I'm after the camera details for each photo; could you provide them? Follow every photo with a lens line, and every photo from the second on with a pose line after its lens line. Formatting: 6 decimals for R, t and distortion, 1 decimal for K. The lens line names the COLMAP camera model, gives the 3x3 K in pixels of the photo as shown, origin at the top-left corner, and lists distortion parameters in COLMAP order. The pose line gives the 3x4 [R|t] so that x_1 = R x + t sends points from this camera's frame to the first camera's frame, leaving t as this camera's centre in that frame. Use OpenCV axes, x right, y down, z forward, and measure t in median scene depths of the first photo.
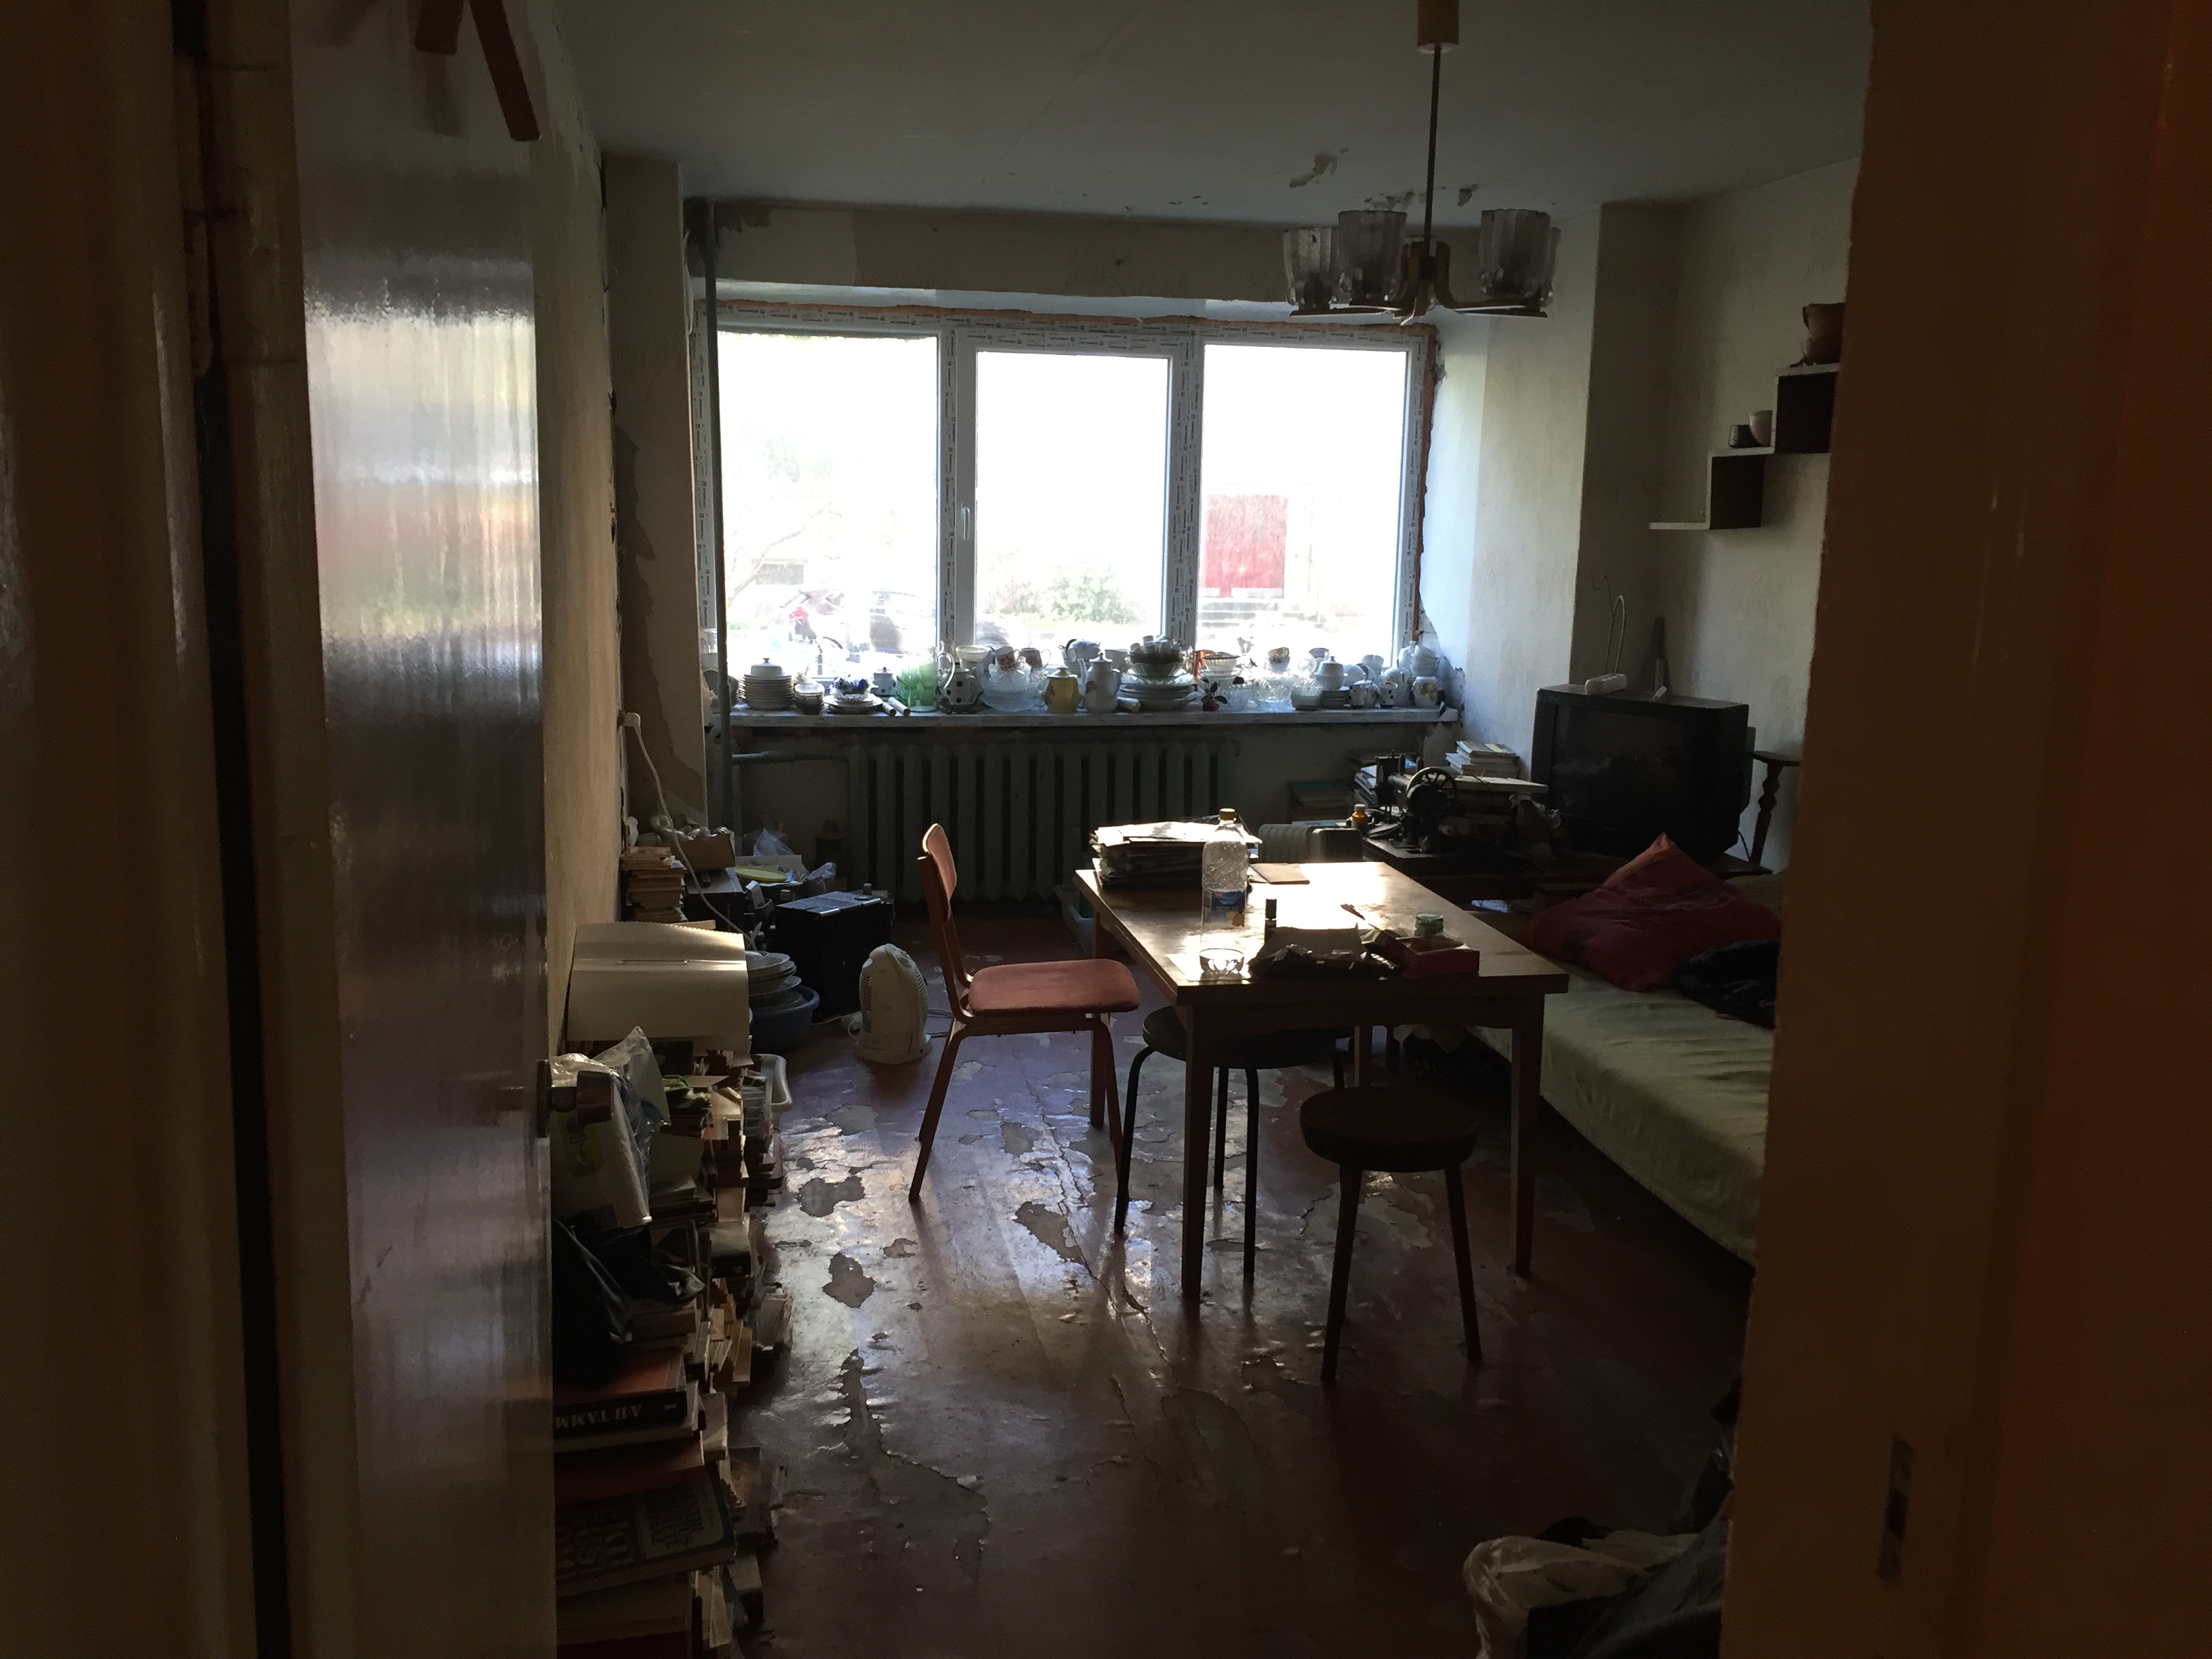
lens RADIAL K [[1928.1, 0, 1109.6], [0, 1928.1, 834.8], [0, 0, 1]] dist [0.104019, -0.131213]
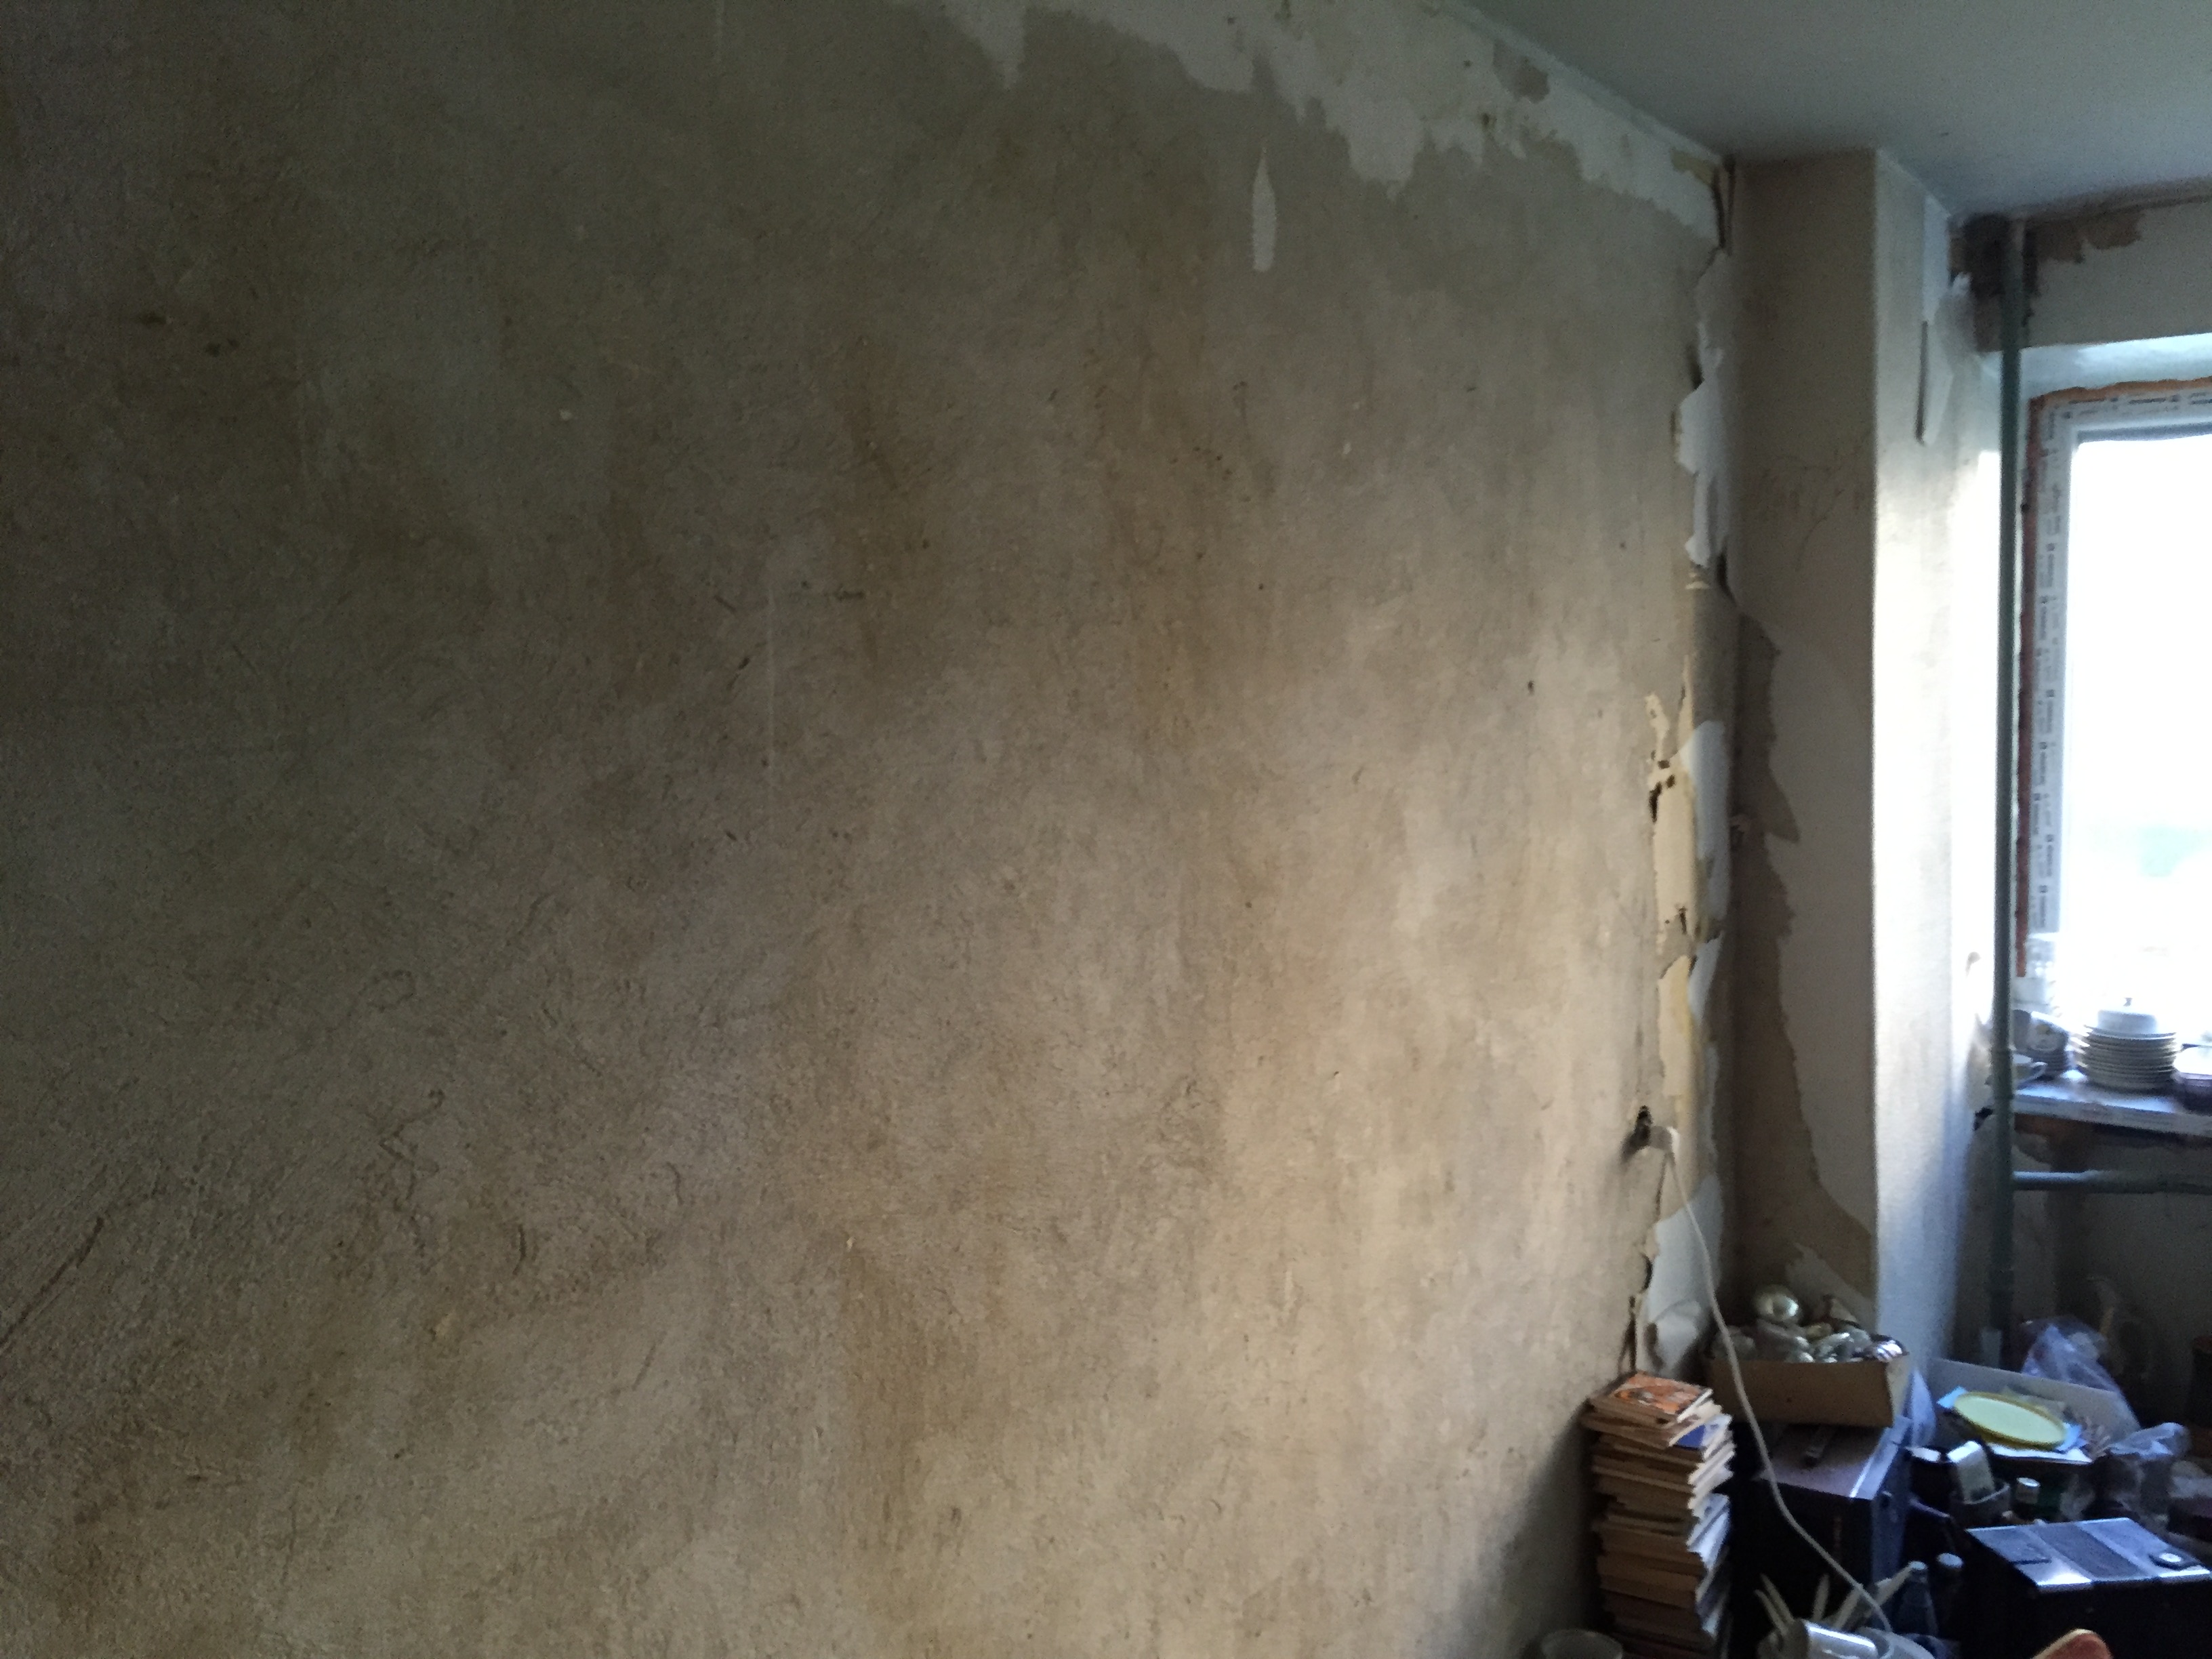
lens RADIAL K [[1928.1, 0, 1109.6], [0, 1928.1, 834.8], [0, 0, 1]] dist [0.104019, -0.131213]
pose [[0.661444, 0.016877, -0.749804, 0.056606], [-0.094813, 0.993607, -0.061275, -0.082178], [0.743977, 0.111621, 0.658816, 0.434567]]
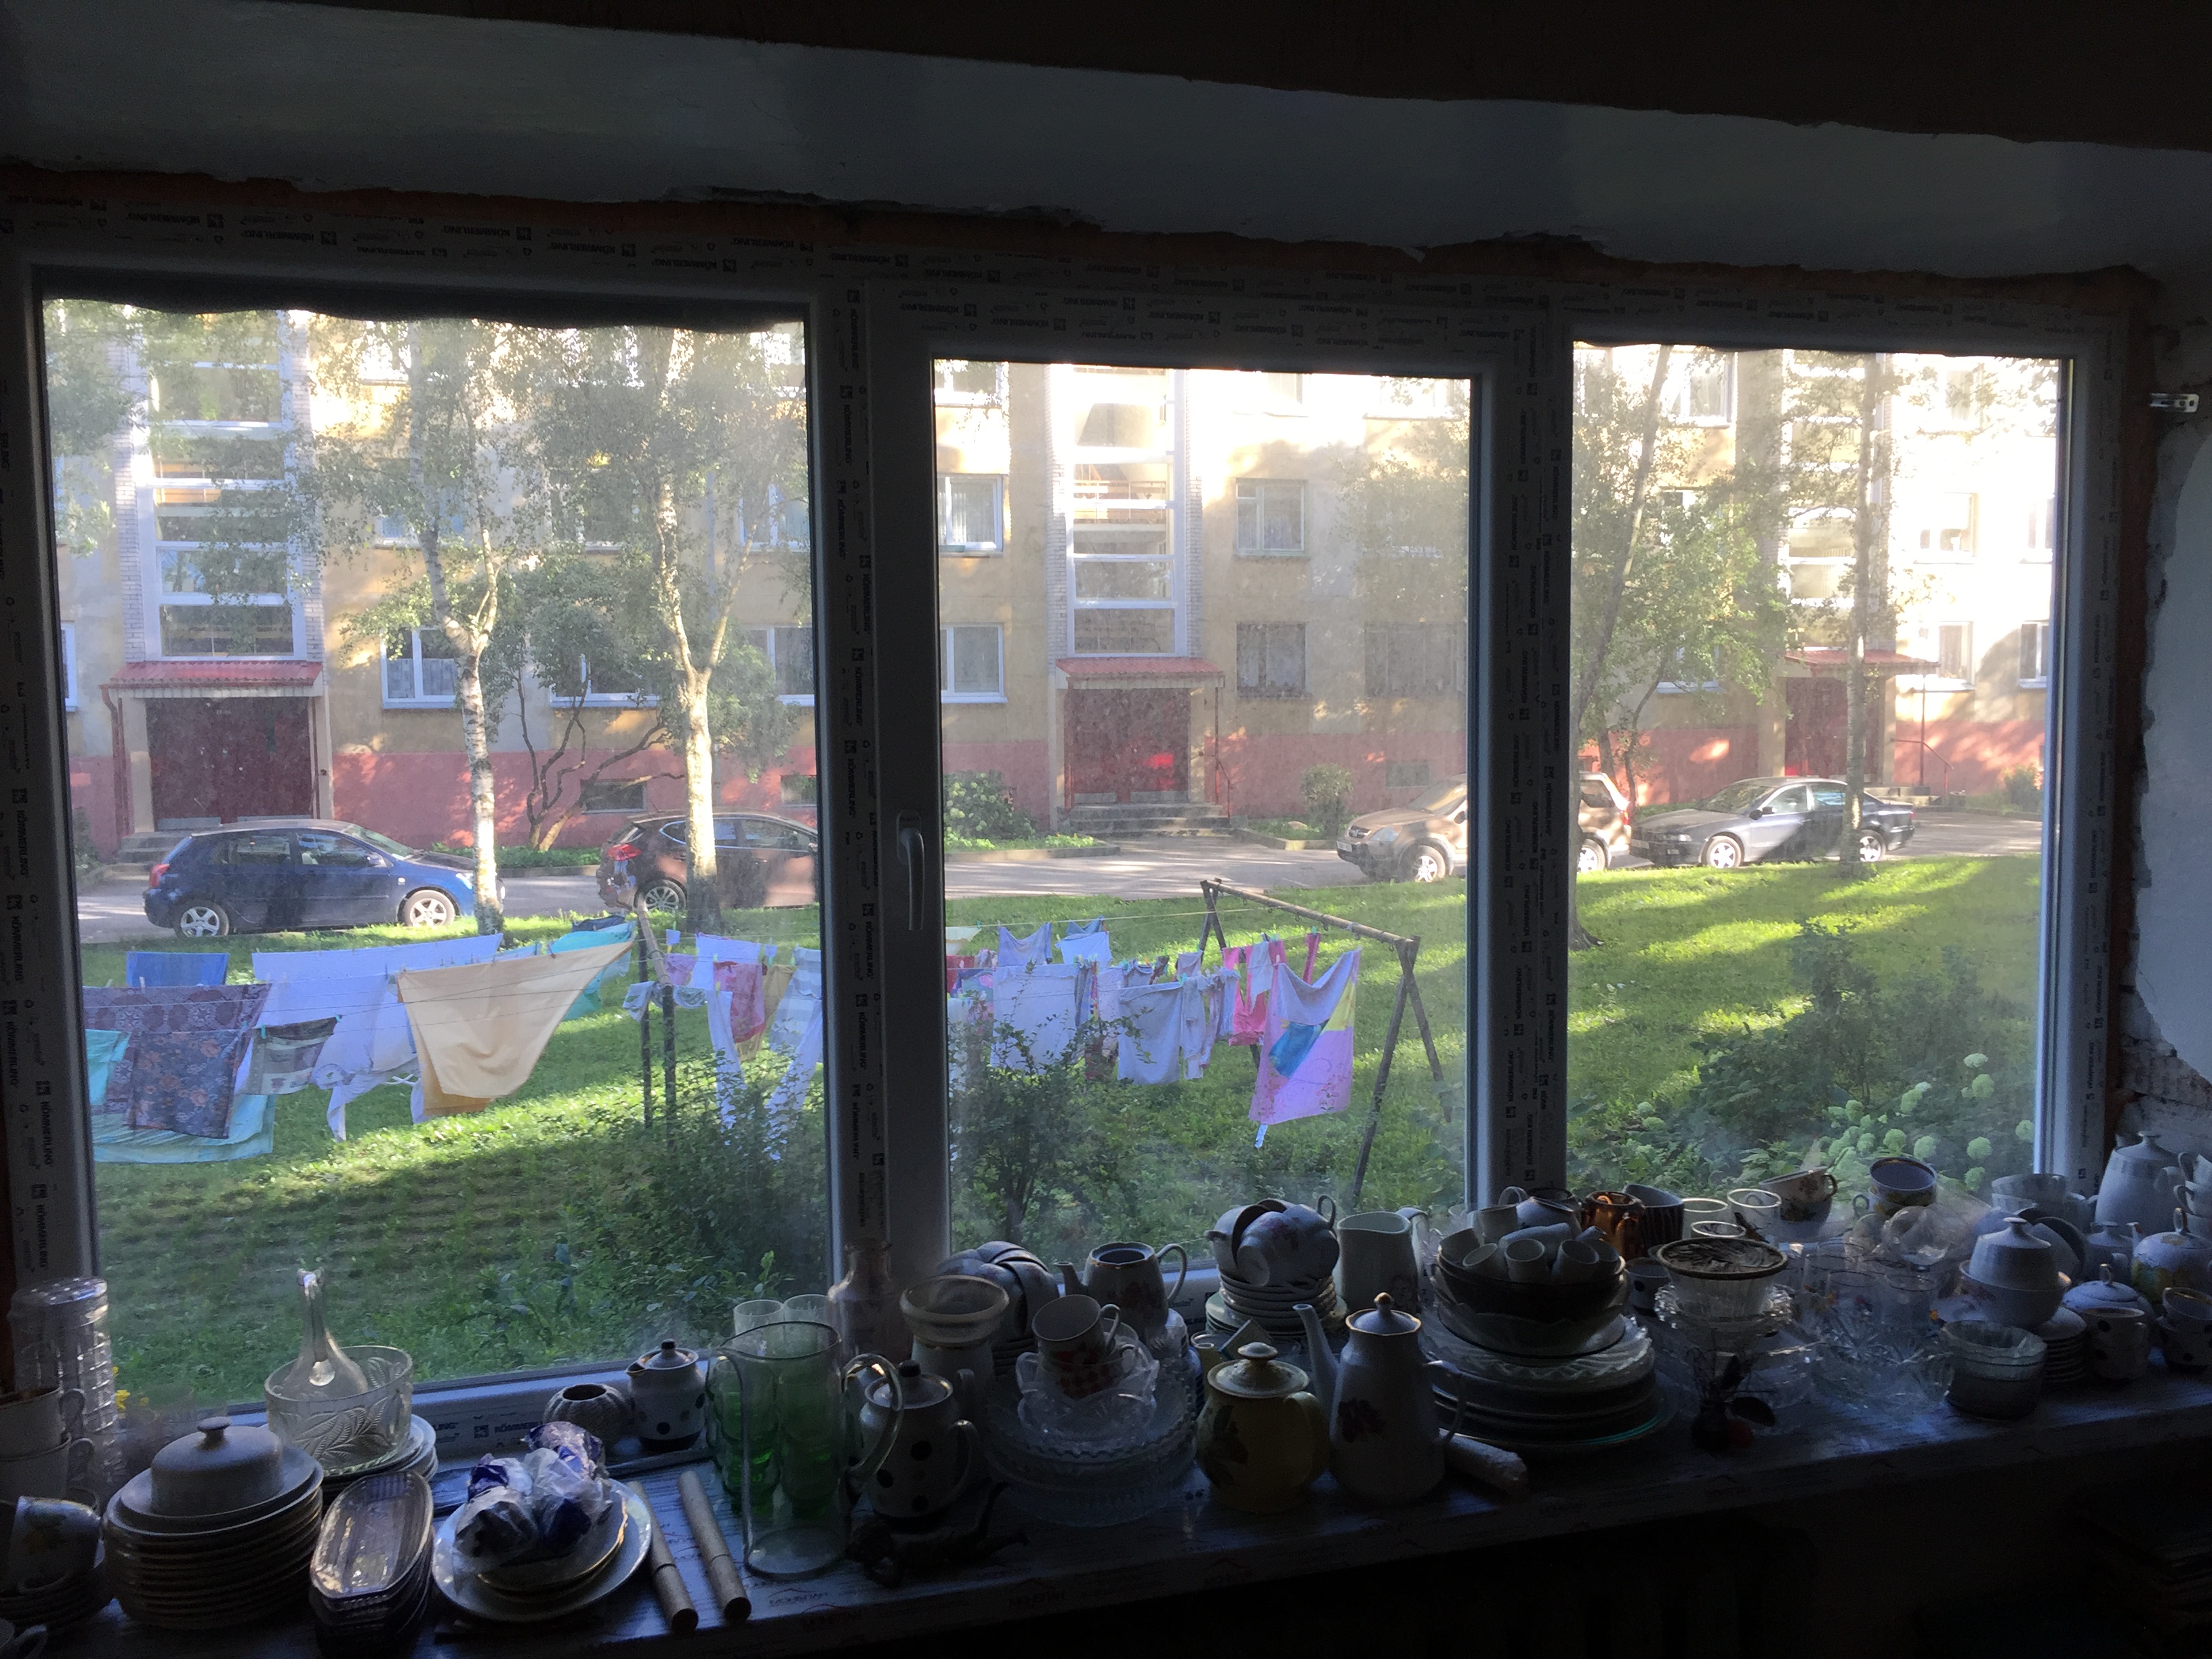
lens RADIAL K [[1928.1, 0, 1109.6], [0, 1928.1, 834.8], [0, 0, 1]] dist [0.104019, -0.131213]
pose [[0.995456, -0.036328, 0.088024, -0.078805], [0.042741, 0.996480, -0.072110, -0.161679], [-0.085094, 0.075544, 0.993505, 0.764397]]
